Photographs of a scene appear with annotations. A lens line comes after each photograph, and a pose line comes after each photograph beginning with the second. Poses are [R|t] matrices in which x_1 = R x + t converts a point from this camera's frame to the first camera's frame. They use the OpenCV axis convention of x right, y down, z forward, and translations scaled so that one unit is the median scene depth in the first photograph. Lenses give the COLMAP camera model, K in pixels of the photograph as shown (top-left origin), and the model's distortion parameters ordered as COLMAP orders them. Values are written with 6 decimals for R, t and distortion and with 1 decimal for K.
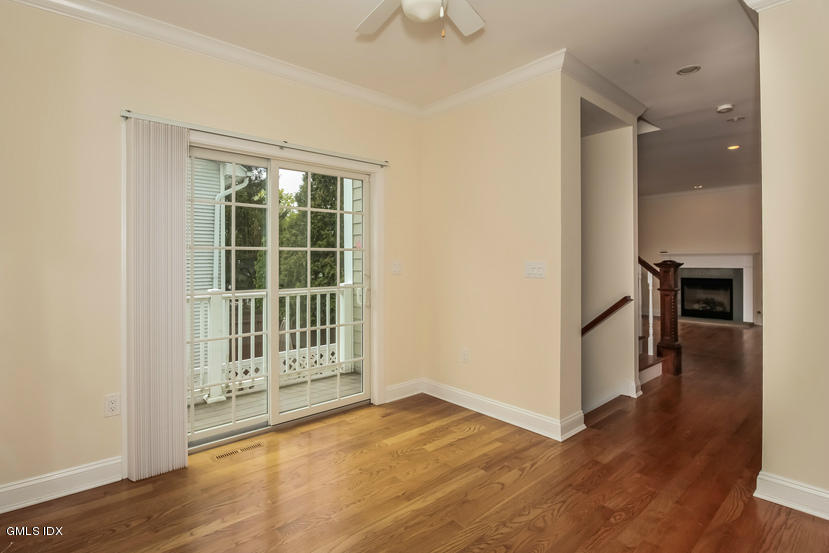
lens RADIAL K [[408.9, 0, 387.8], [0, 408.9, 259.3], [0, 0, 1]] dist [0.000061, -0.000967]
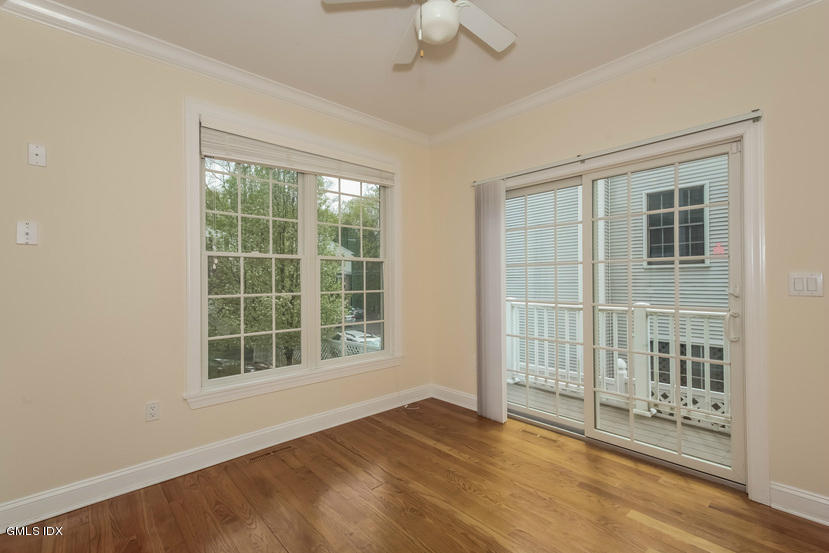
lens RADIAL K [[363.9, 0, 413.4], [0, 363.9, 278.4], [0, 0, 1]] dist [-0.002923, -0.000333]
pose [[0.047354, -0.004923, -0.998866, 0.591322], [0.004957, 0.999977, -0.004694, 0.016045], [0.998866, -0.004729, 0.047377, 0.522471]]
